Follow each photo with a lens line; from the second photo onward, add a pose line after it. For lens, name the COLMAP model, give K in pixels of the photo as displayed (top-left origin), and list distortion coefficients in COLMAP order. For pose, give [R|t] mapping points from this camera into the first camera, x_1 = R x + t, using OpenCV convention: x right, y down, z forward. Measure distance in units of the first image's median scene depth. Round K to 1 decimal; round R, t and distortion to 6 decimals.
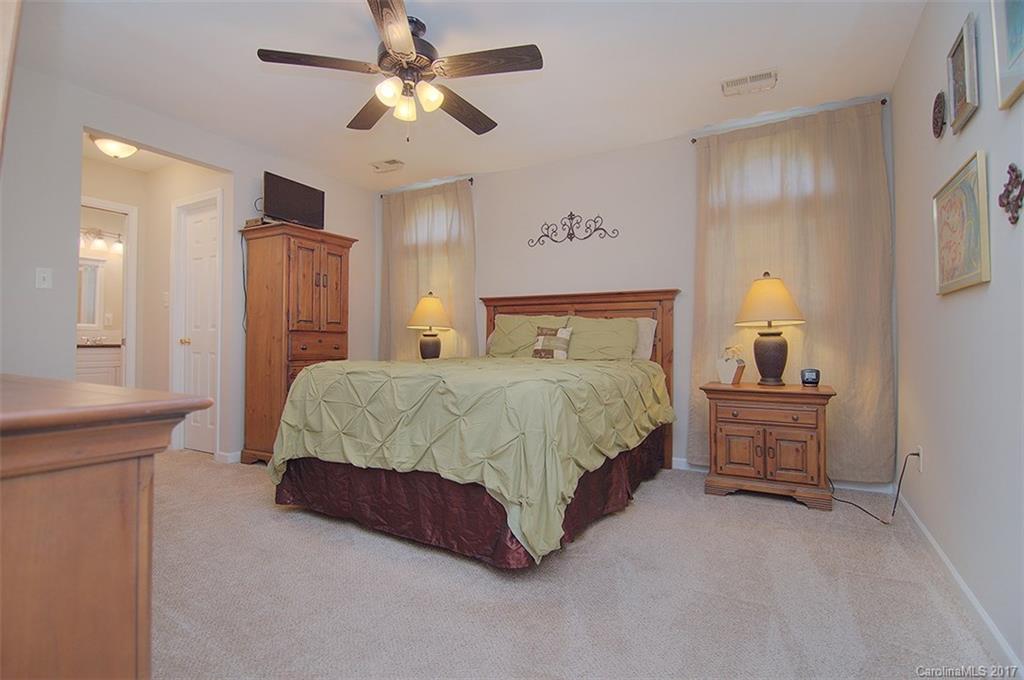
lens RADIAL K [[493.3, 0, 508.5], [0, 493.3, 317.1], [0, 0, 1]] dist [0.000573, -0.013759]
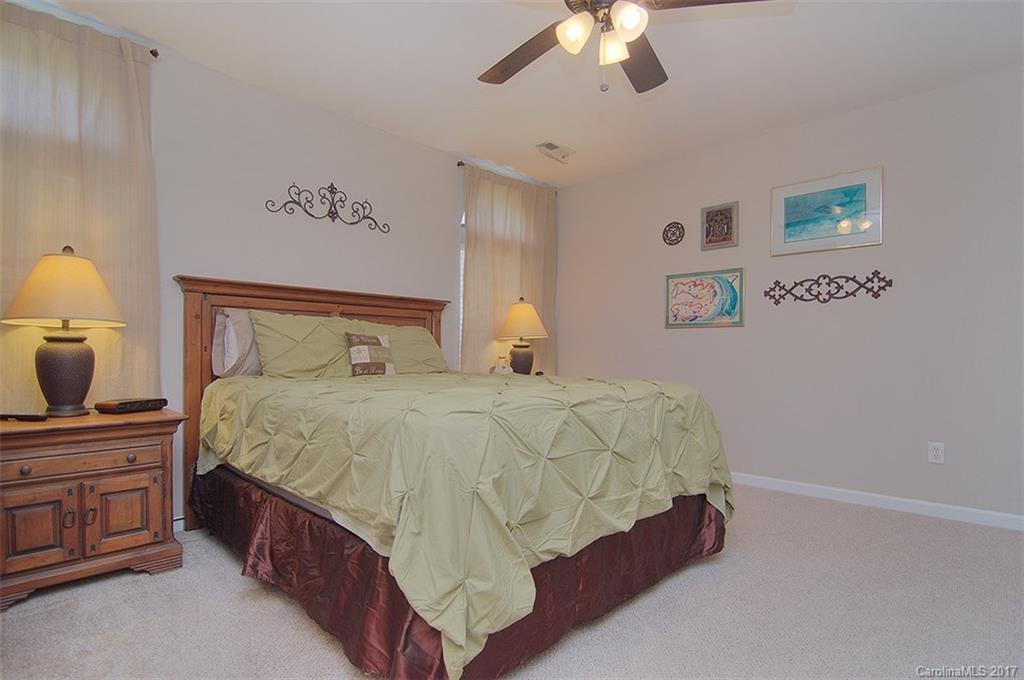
lens RADIAL K [[503.0, 0, 509.4], [0, 503.0, 345.2], [0, 0, 1]] dist [0.002806, -0.015156]
pose [[0.253074, 0.007703, 0.967416, -0.566576], [-0.050377, 0.998717, 0.005227, 0.020482], [-0.966134, -0.050058, 0.253137, 0.533137]]
